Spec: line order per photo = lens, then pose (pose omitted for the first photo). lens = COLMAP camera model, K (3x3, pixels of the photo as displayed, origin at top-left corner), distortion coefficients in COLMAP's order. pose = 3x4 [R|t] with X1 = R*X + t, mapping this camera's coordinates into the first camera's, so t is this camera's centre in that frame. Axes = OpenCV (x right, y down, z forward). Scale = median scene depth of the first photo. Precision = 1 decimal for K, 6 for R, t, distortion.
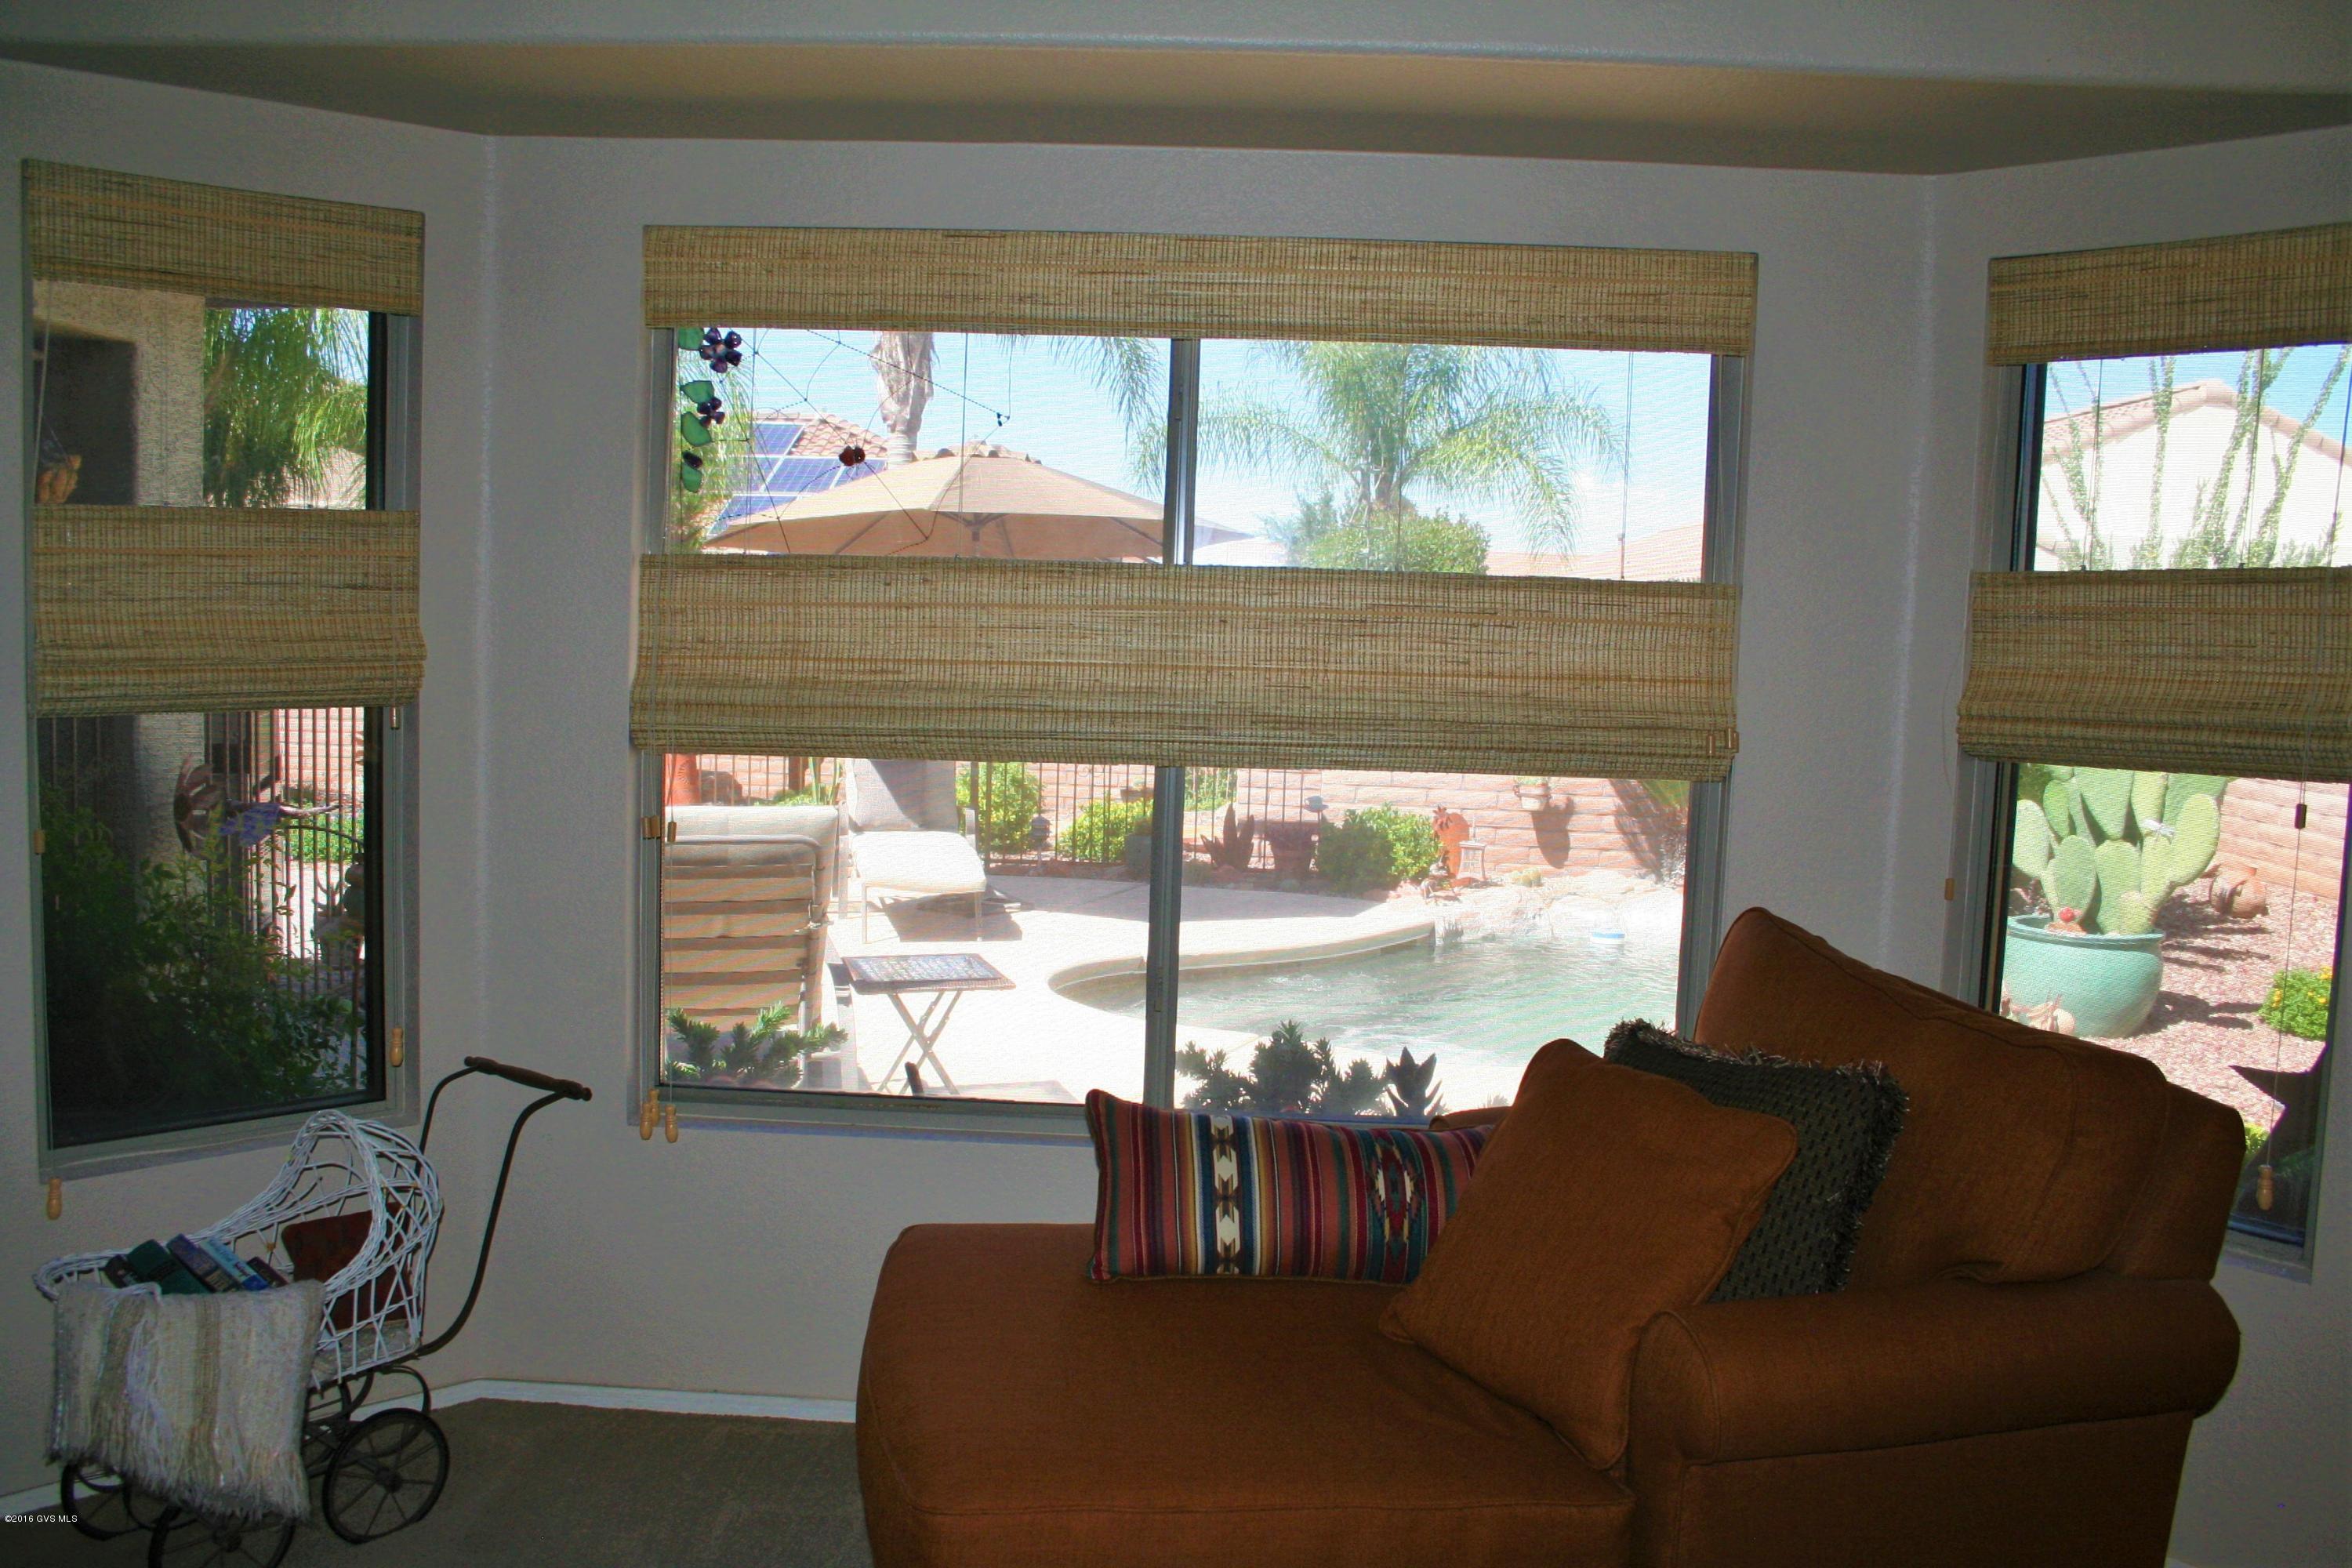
lens RADIAL K [[1960.2, 0, 1173.9], [0, 1960.2, 789.5], [0, 0, 1]] dist [-0.117975, 0.059167]
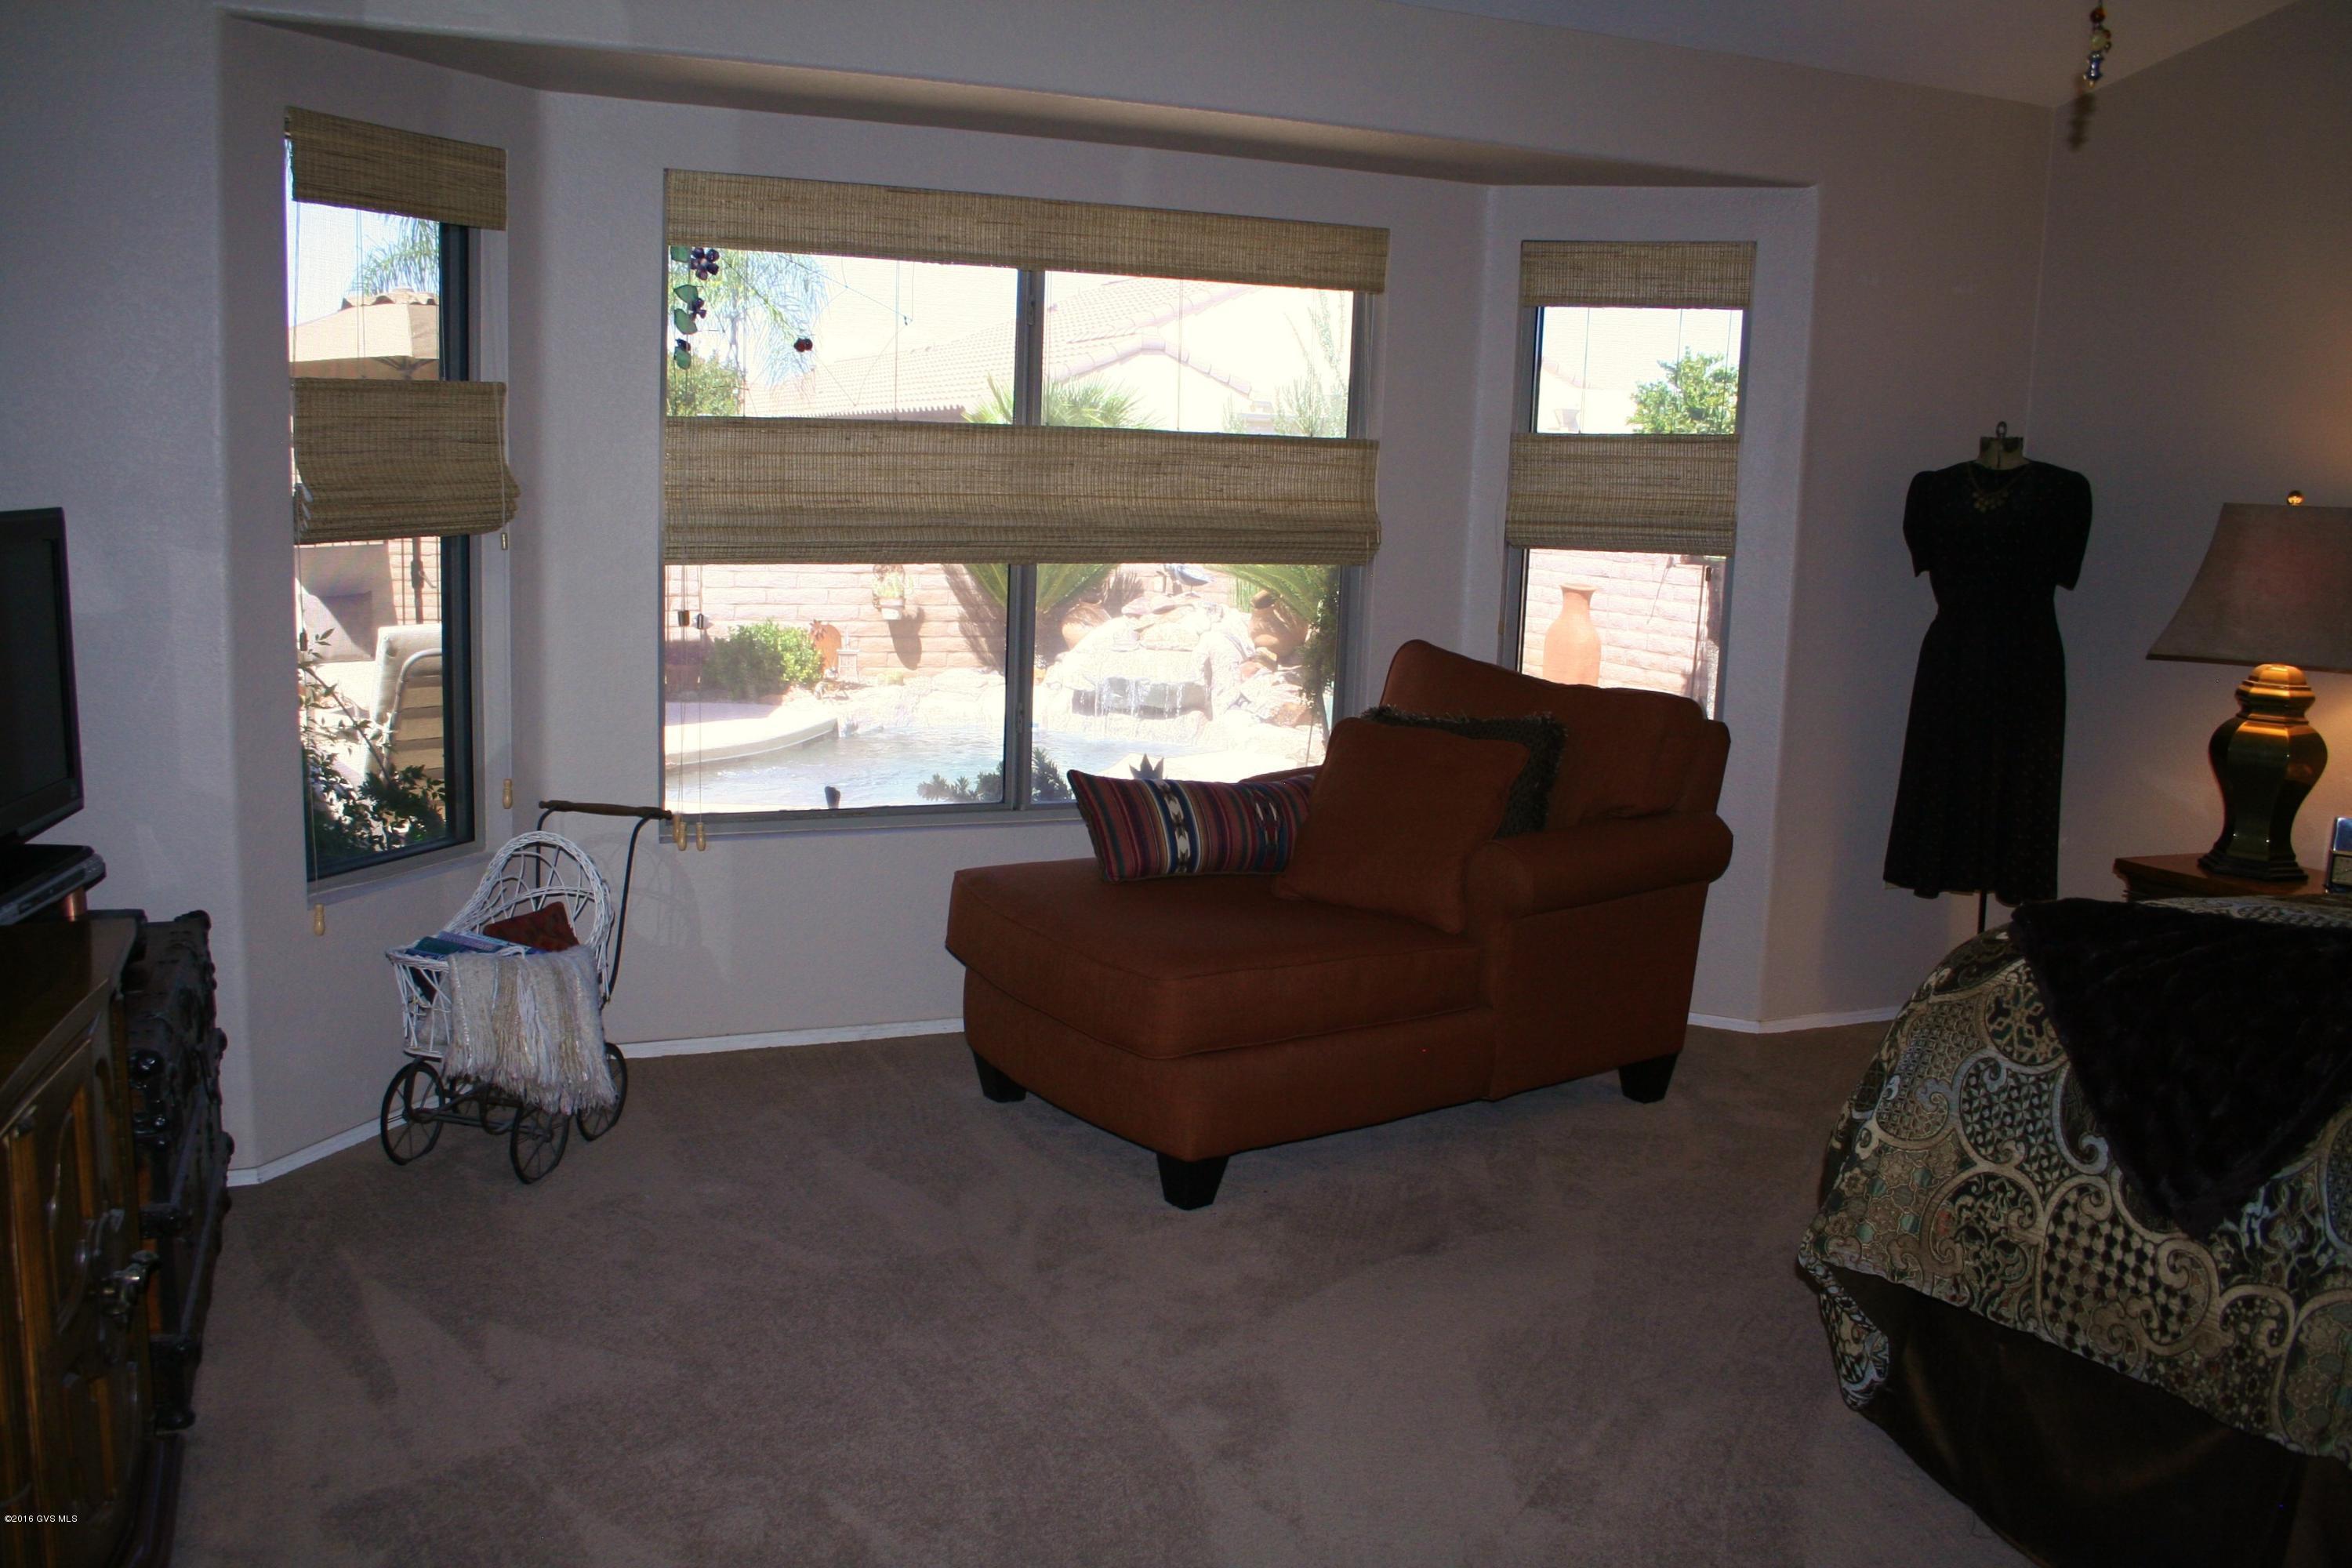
lens RADIAL K [[1960.2, 0, 1173.9], [0, 1960.2, 789.5], [0, 0, 1]] dist [-0.117975, 0.059167]
pose [[0.903874, -0.071662, 0.421754, -0.543279], [0.034261, 0.994829, 0.095610, 0.019966], [-0.426425, -0.071970, 0.901655, -0.380945]]
